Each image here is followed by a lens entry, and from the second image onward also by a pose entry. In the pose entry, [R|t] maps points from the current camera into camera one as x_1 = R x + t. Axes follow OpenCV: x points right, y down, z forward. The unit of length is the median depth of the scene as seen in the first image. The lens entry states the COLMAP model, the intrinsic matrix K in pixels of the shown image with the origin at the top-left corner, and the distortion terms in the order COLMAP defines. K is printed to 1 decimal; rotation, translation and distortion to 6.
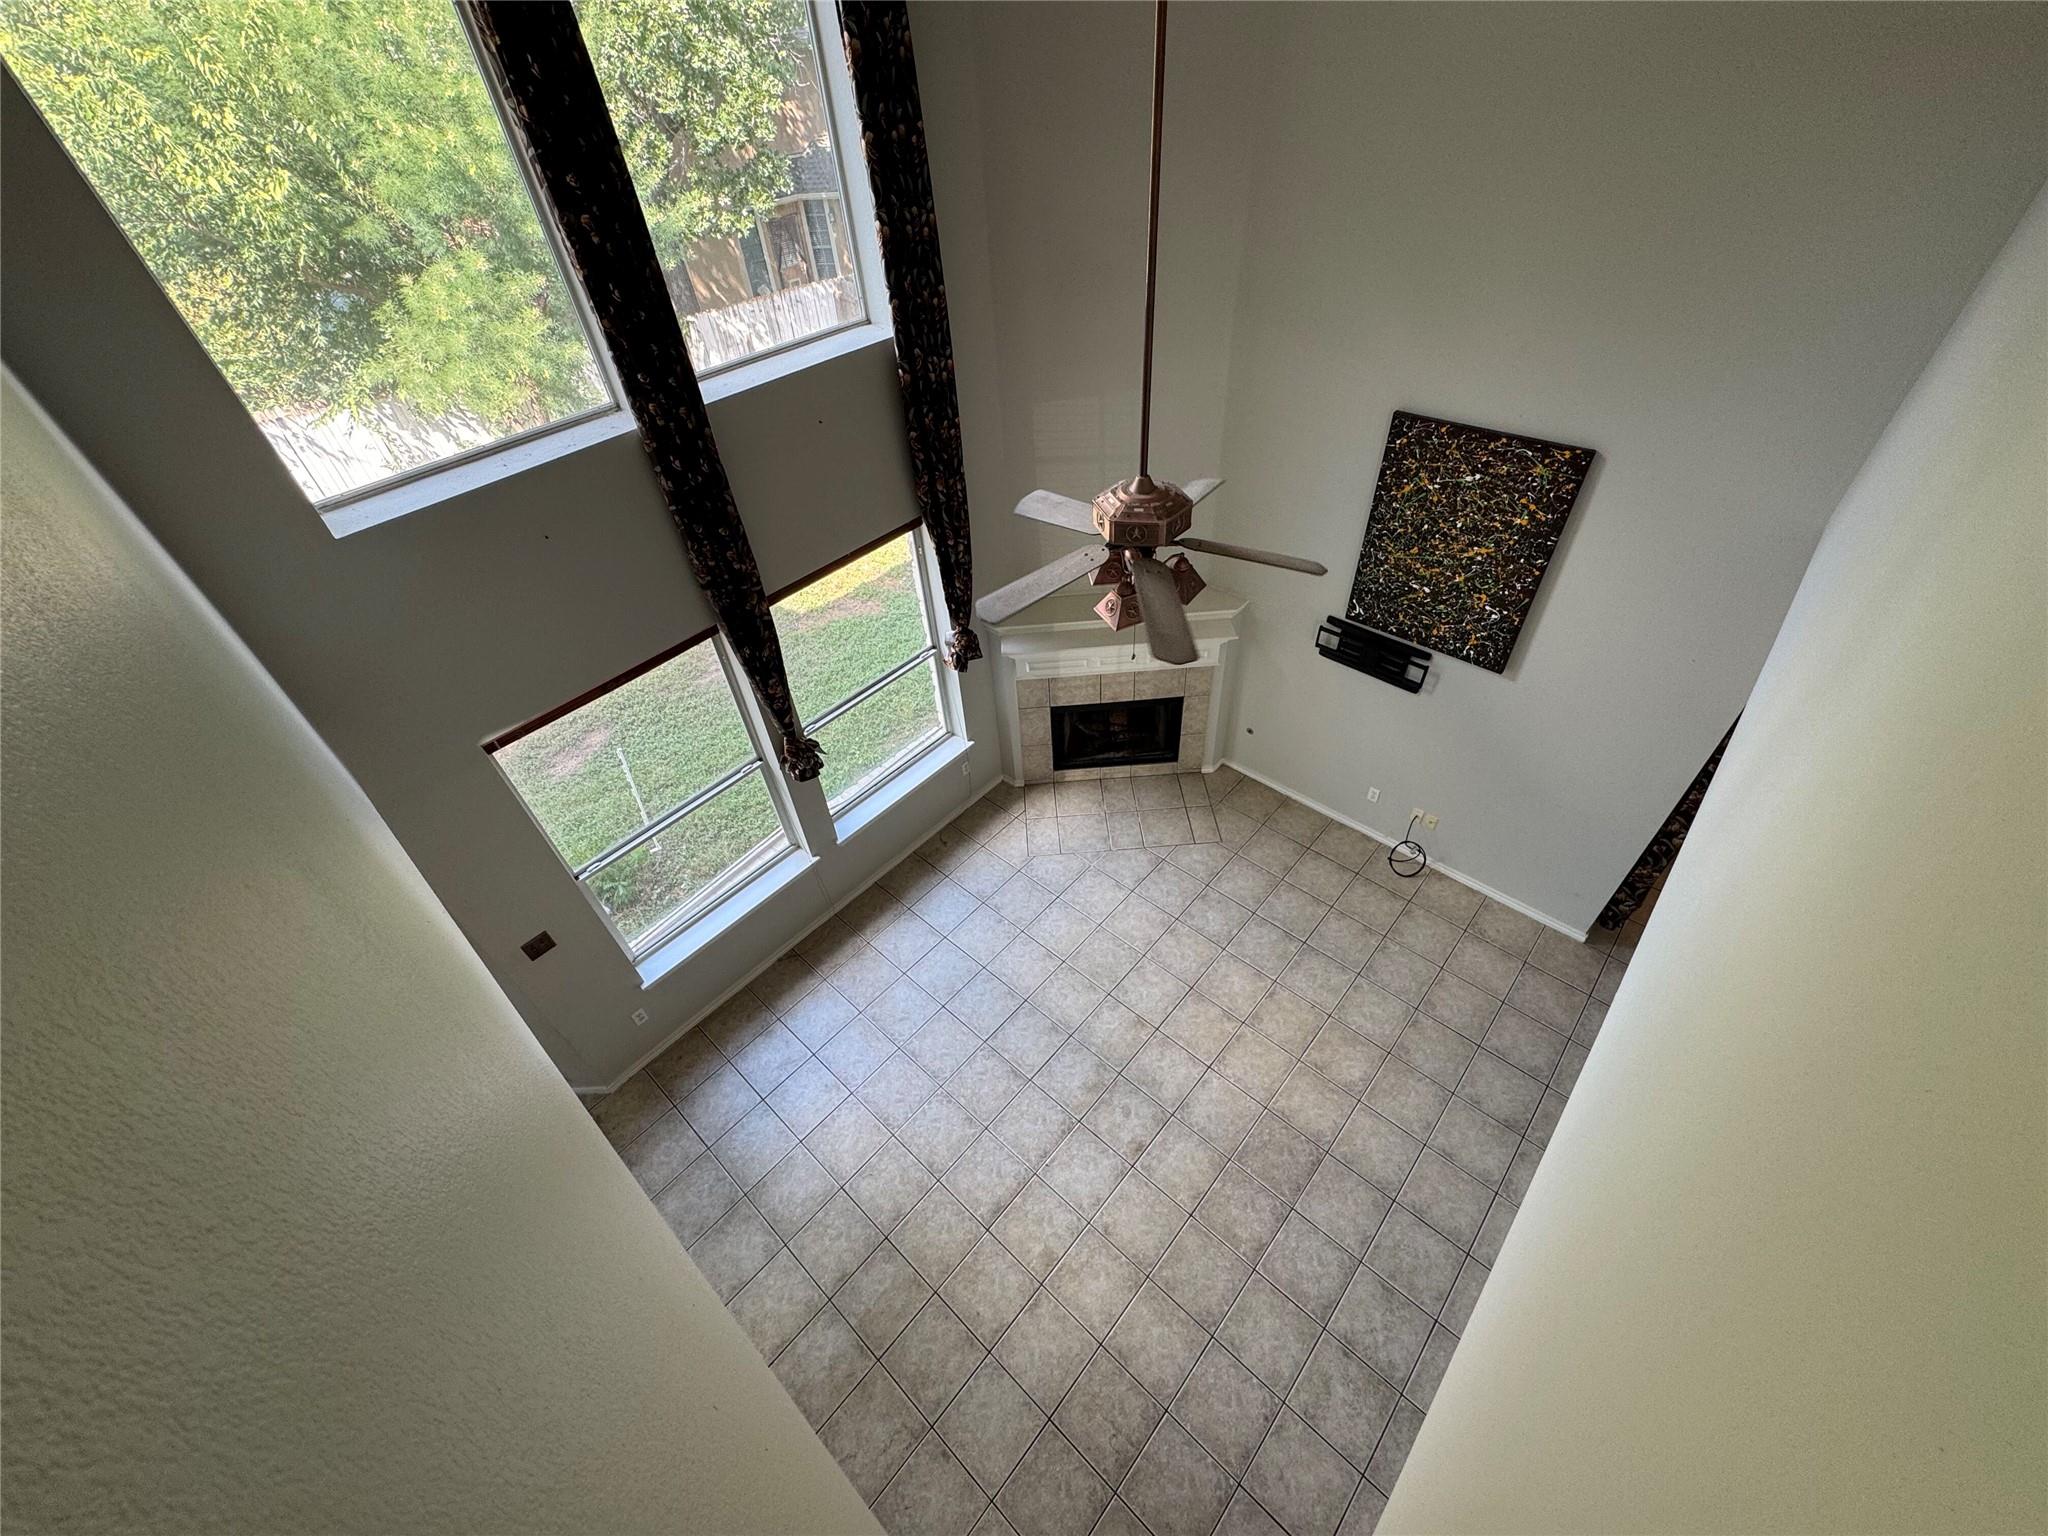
lens RADIAL K [[819.1, 0, 1021.0], [0, 819.1, 769.6], [0, 0, 1]] dist [-0.001853, -0.000270]
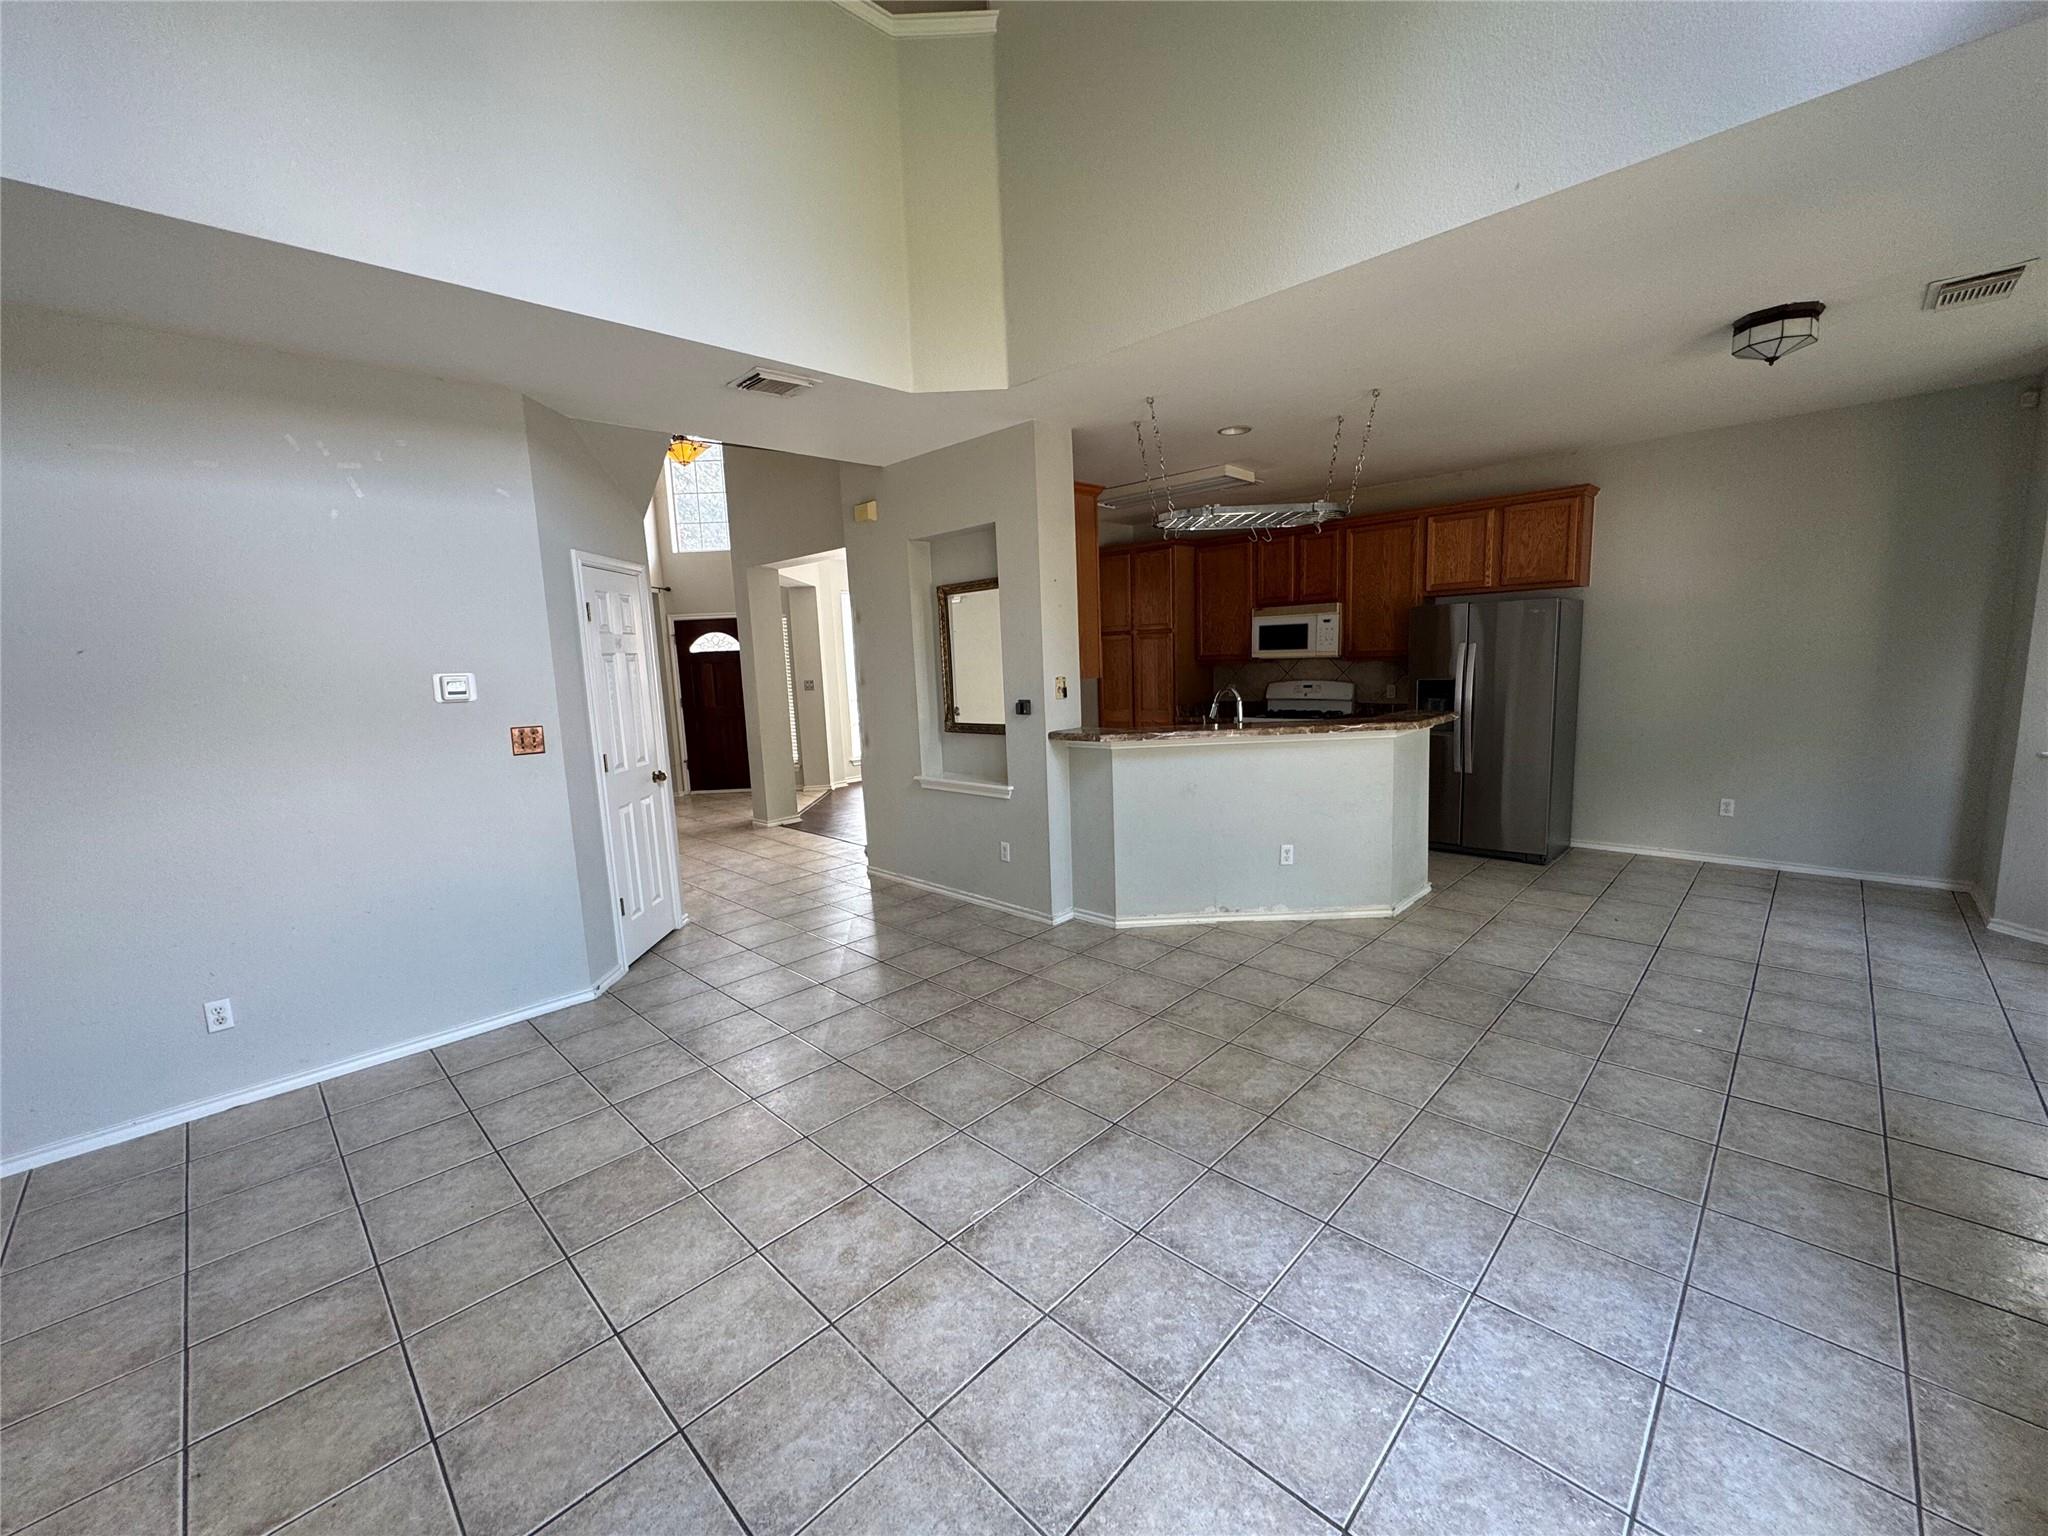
lens RADIAL K [[819.1, 0, 1027.4], [0, 819.1, 770.6], [0, 0, 1]] dist [-0.001853, -0.000270]
pose [[-0.994135, 0.097964, 0.045801, -0.026340], [0.096488, 0.612271, 0.784738, -0.125063], [0.048834, 0.784556, -0.618133, 1.090305]]
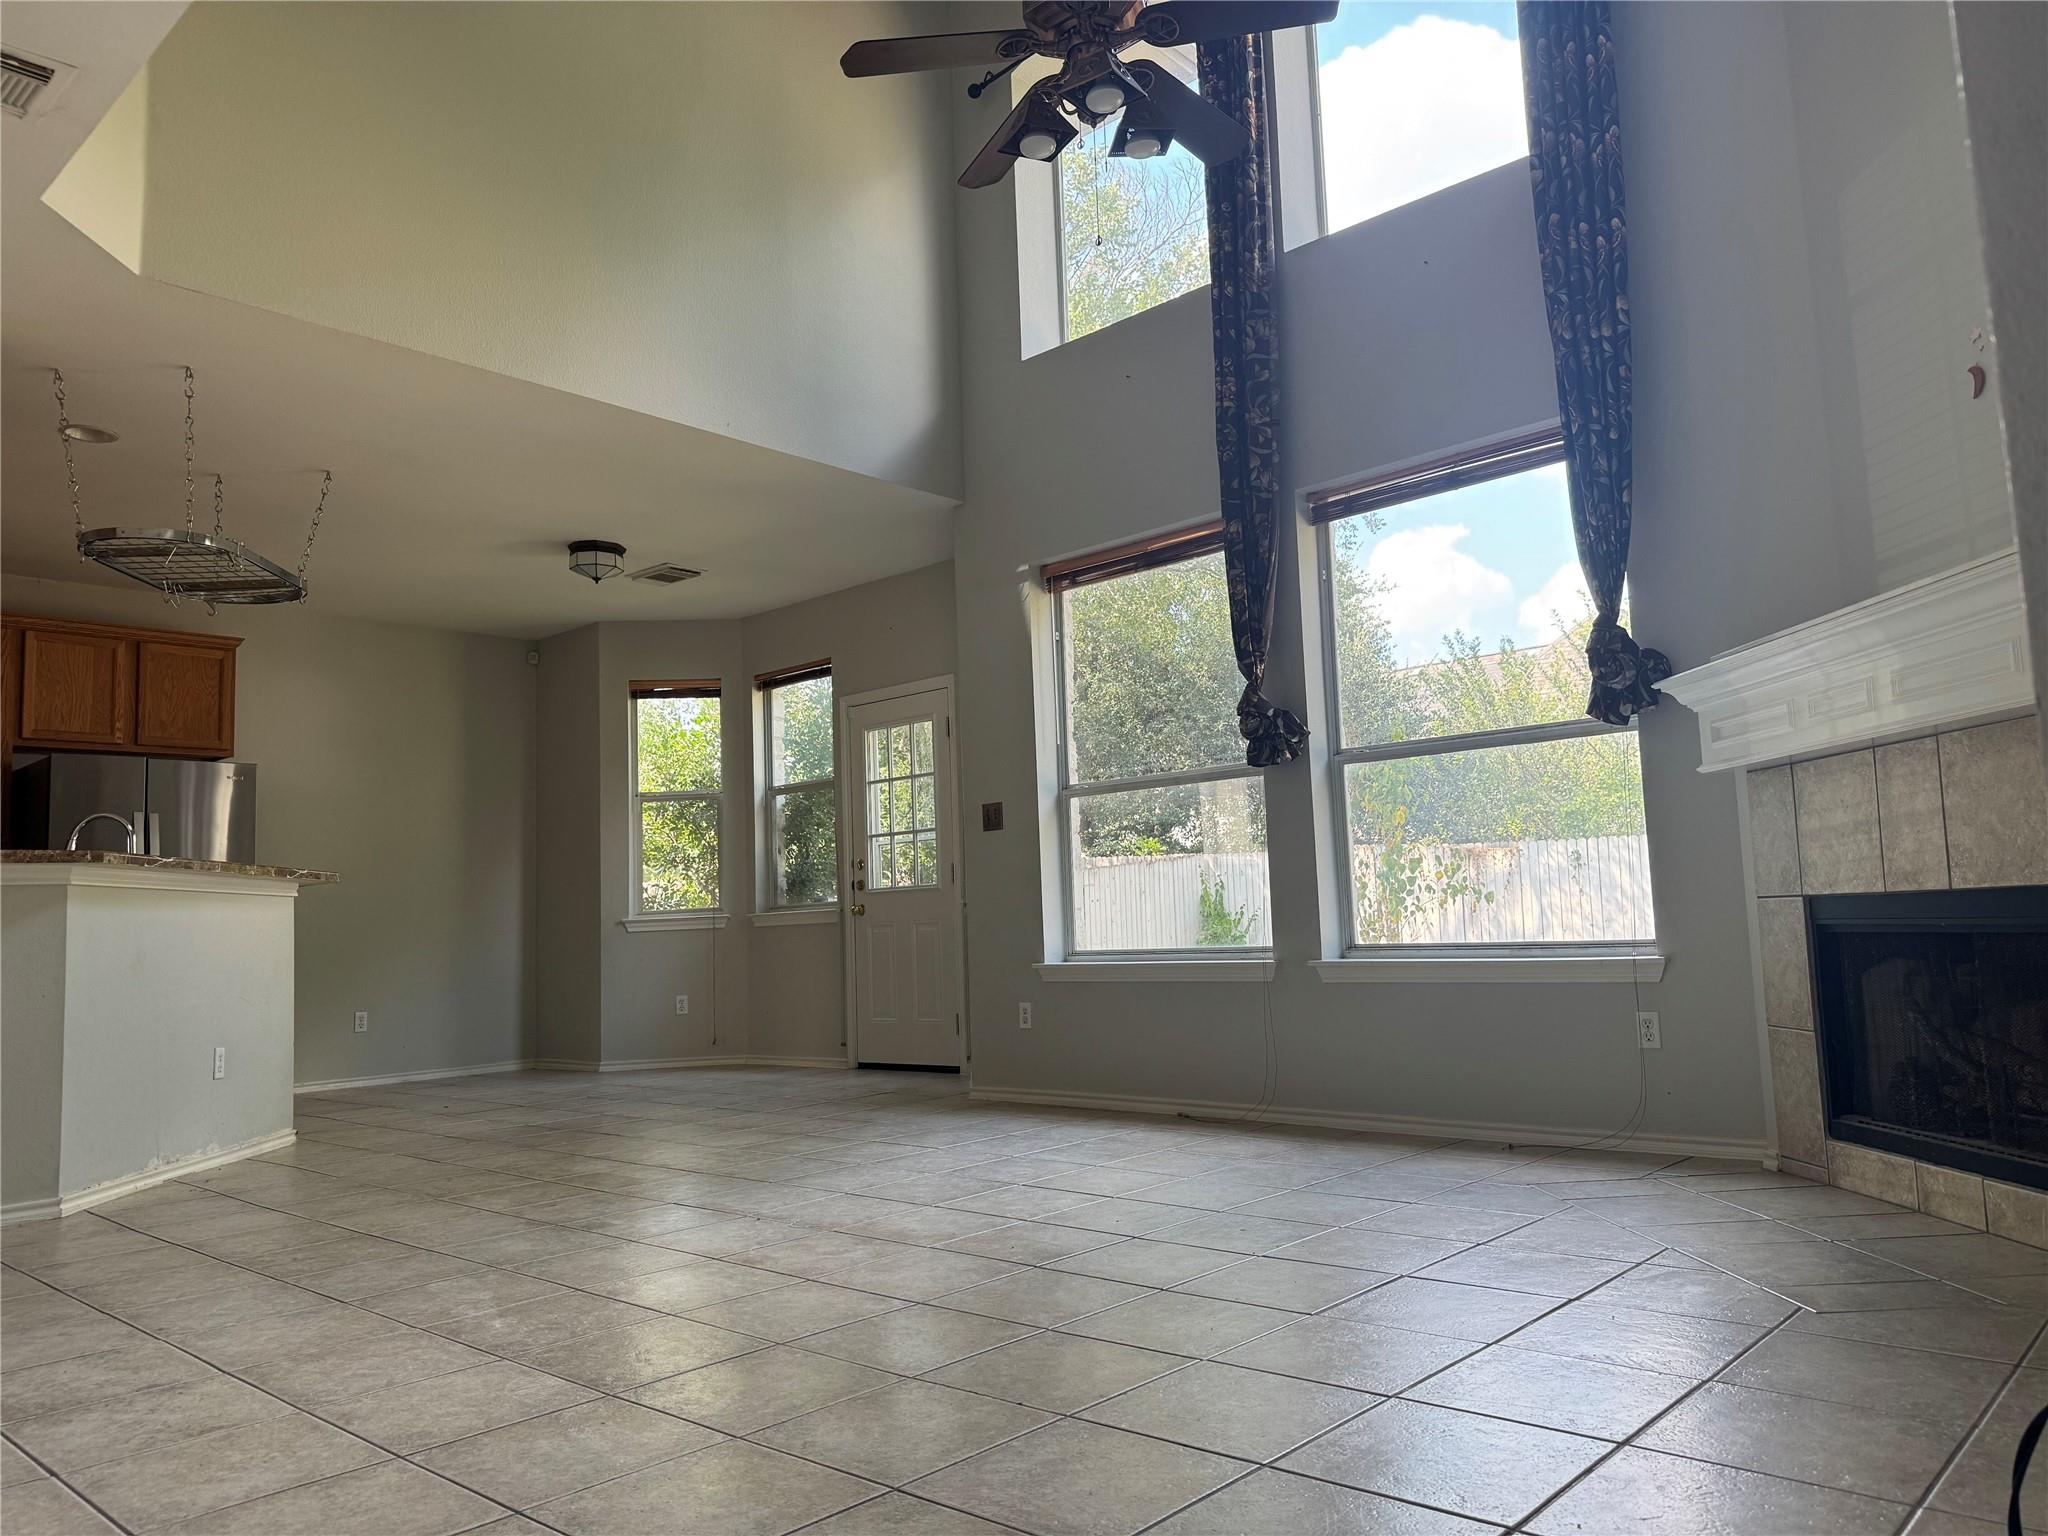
lens RADIAL K [[1429.6, 0, 1023.7], [0, 1429.6, 768.2], [0, 0, 1]] dist [0.085892, -0.108478]
pose [[-0.000902, -0.046540, -0.998916, 0.925396], [-0.660066, 0.750421, -0.034367, 0.183436], [0.751207, 0.659319, -0.031397, 0.937964]]
